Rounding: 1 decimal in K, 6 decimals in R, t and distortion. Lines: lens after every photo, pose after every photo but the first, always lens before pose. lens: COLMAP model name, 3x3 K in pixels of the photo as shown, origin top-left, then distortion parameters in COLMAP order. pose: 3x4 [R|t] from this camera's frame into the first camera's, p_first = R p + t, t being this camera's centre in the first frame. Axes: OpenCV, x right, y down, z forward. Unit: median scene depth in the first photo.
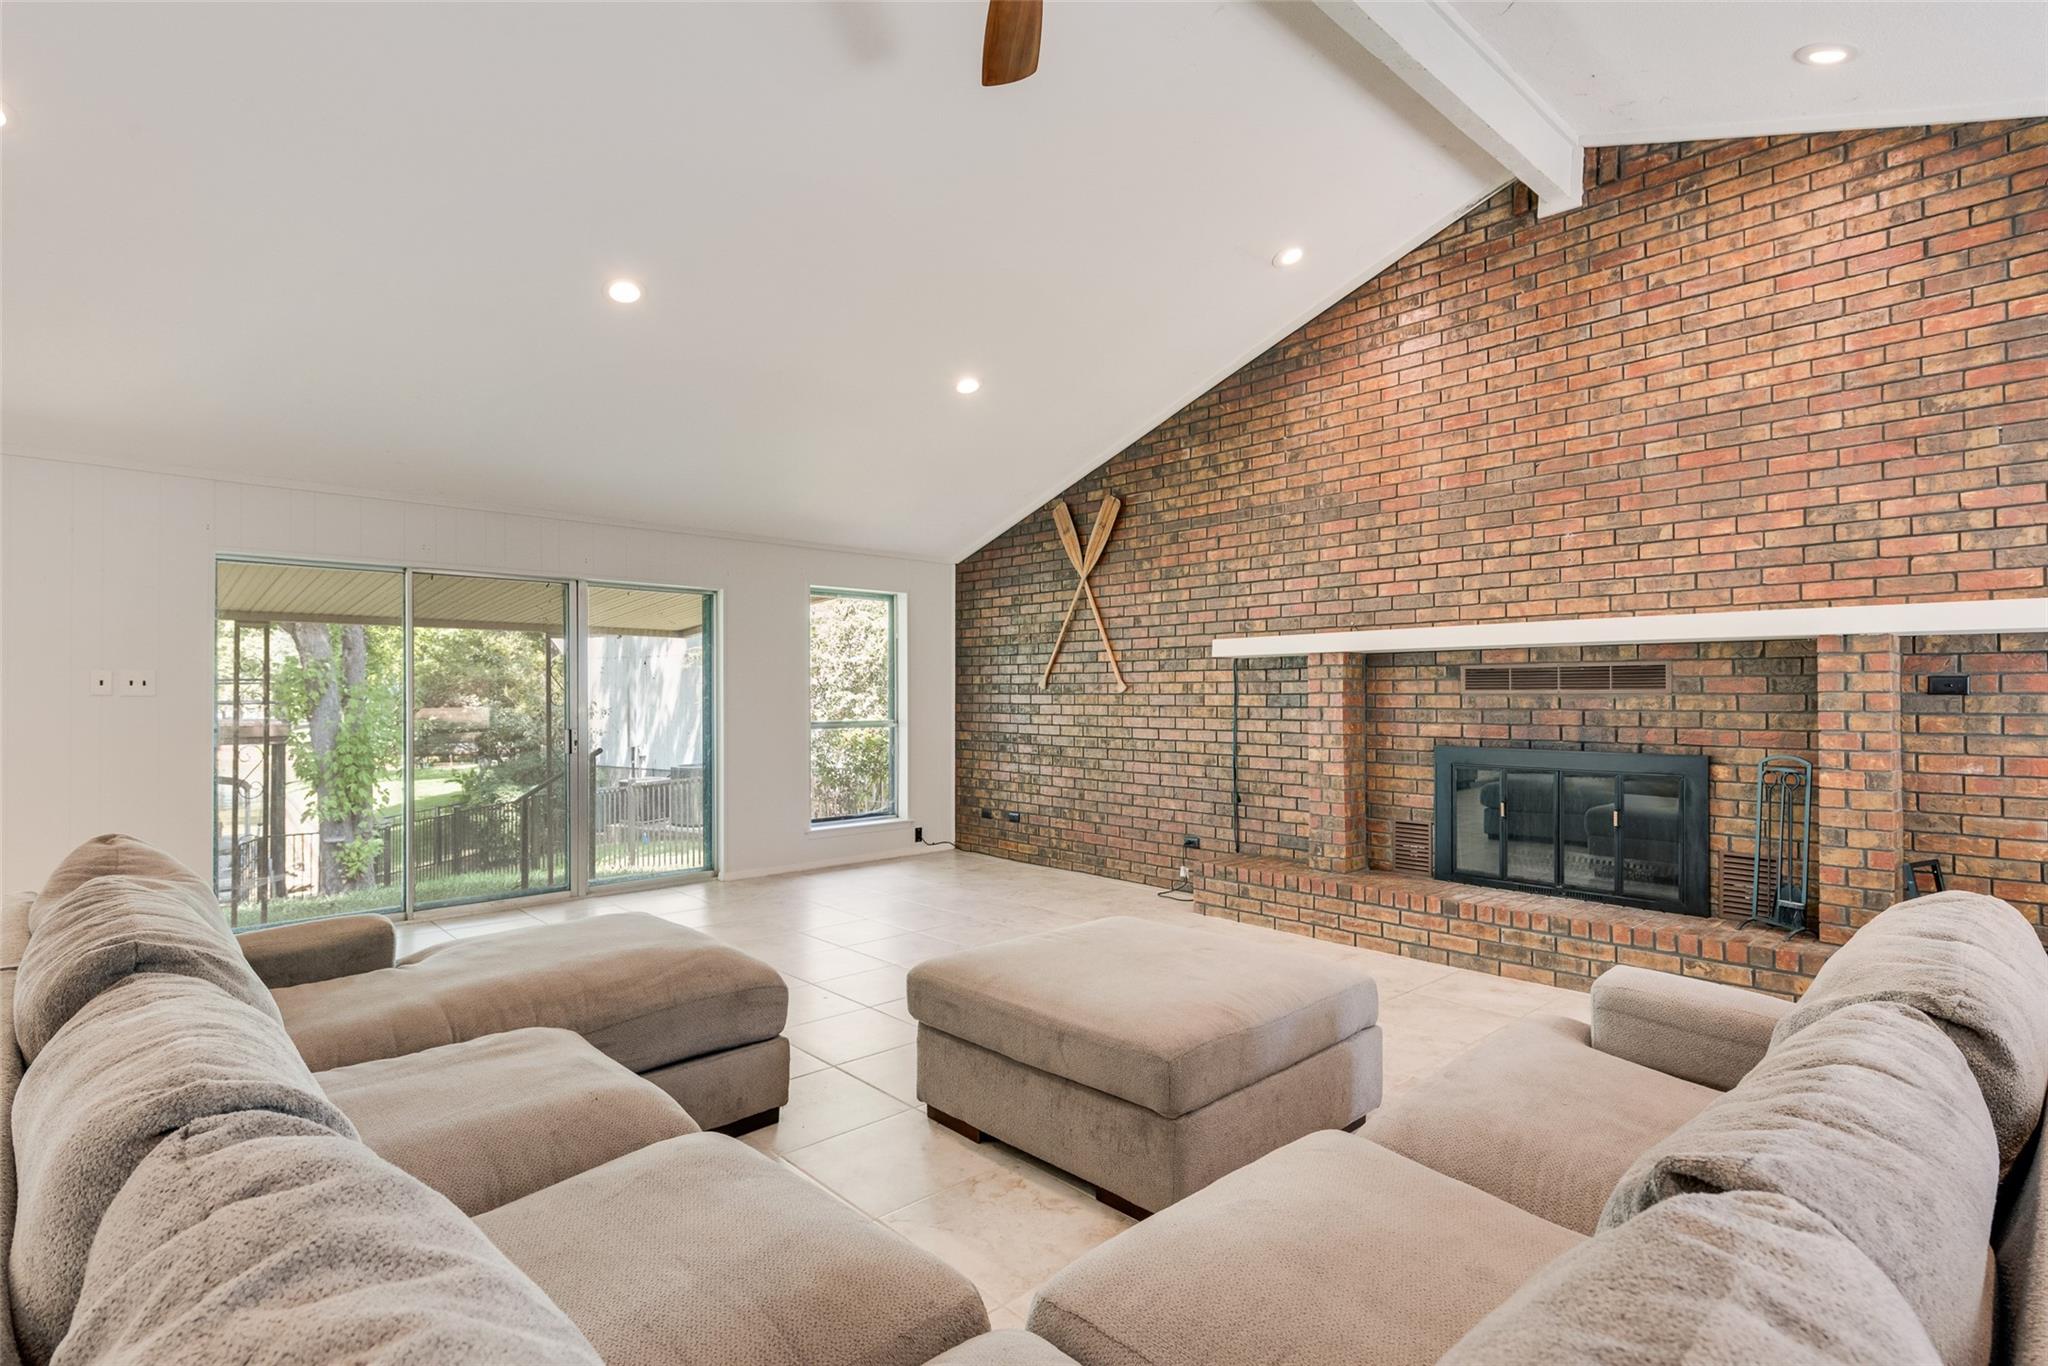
lens RADIAL K [[986.9, 0, 1024.0], [0, 986.9, 683.0], [0, 0, 1]] dist [0.012189, -0.001098]
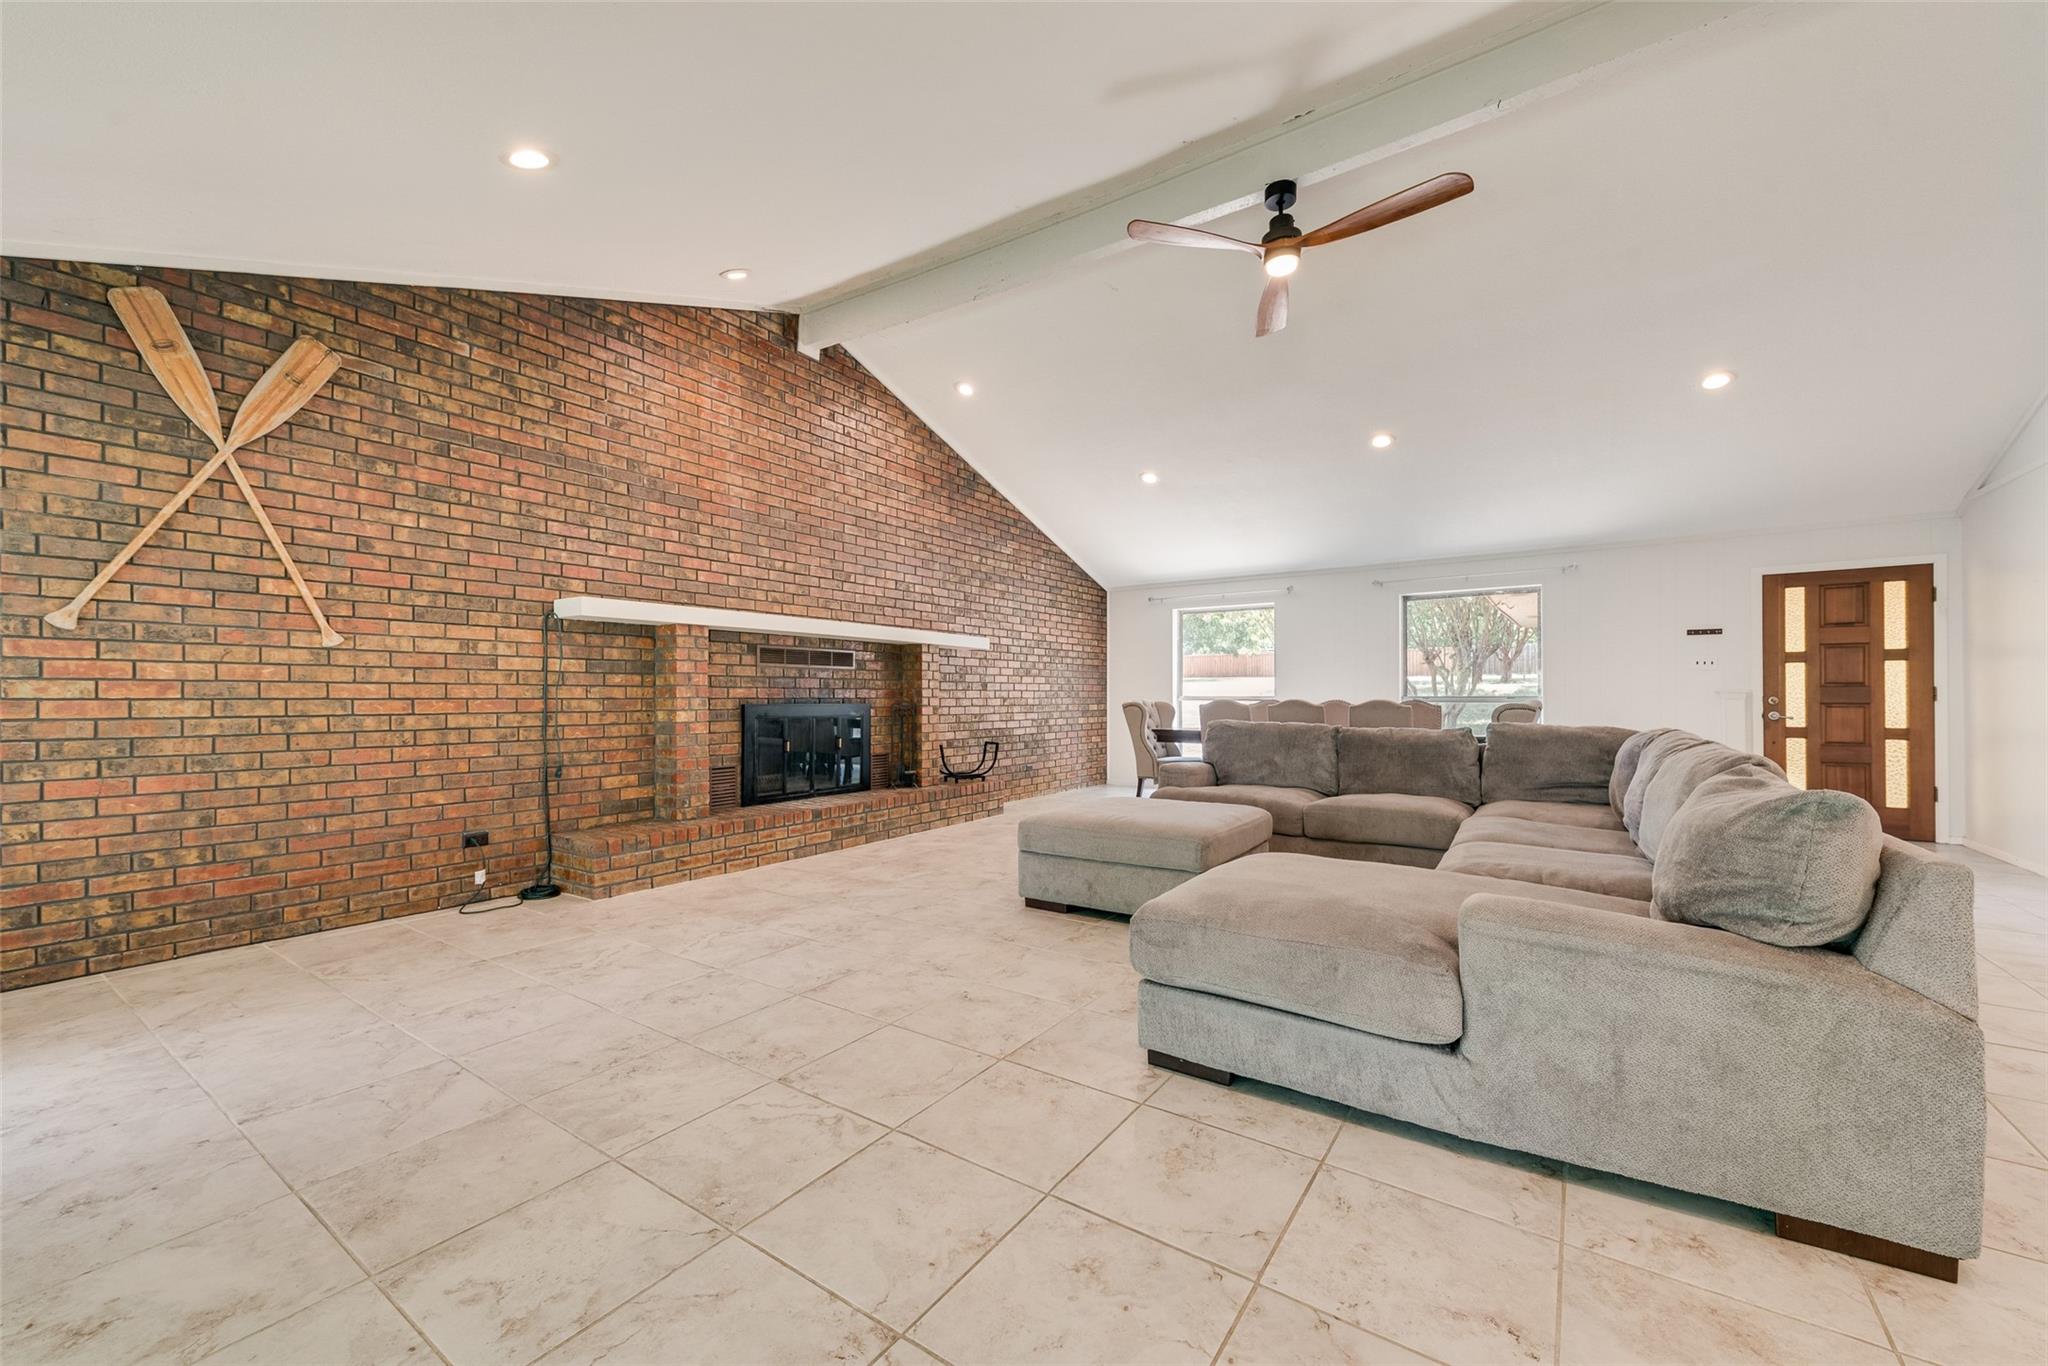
lens RADIAL K [[807.2, 0, 1027.3], [0, 807.2, 689.2], [0, 0, 1]] dist [0.014381, -0.004110]
pose [[-0.226806, 0.005592, 0.973924, -0.626212], [-0.016005, 0.999827, -0.009468, 0.041831], [-0.973808, -0.017735, -0.226678, 0.778265]]
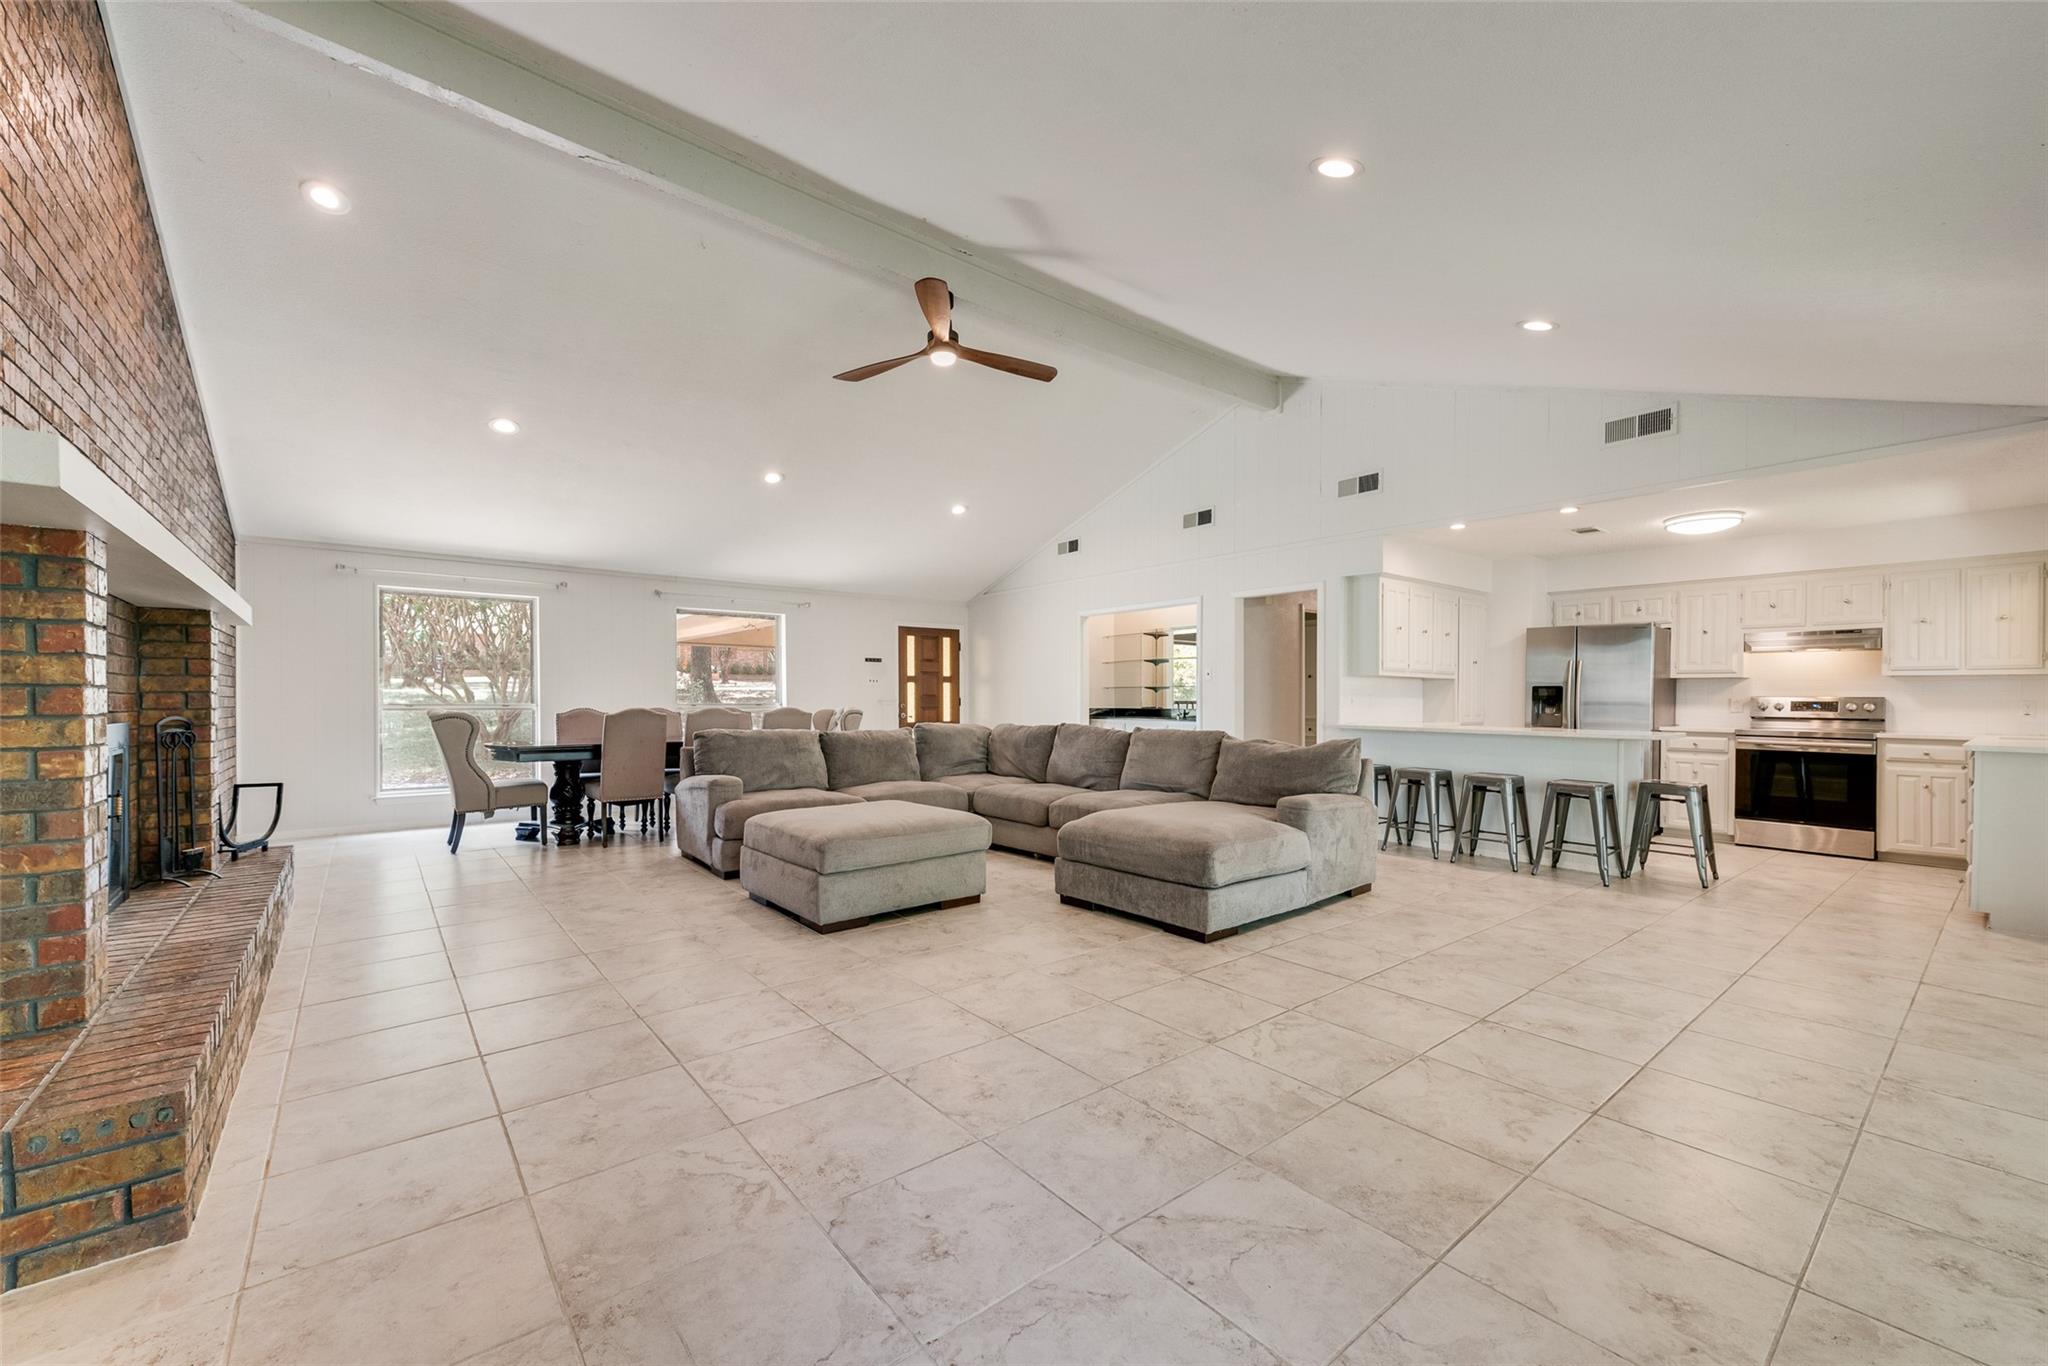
lens RADIAL K [[812.9, 0, 1021.3], [0, 812.9, 701.4], [0, 0, 1]] dist [0.020839, -0.006429]
pose [[-0.998682, -0.002688, 0.051256, -0.137674], [-0.003447, 0.999886, -0.014725, 0.045817], [-0.051211, -0.014882, -0.998577, 1.262136]]
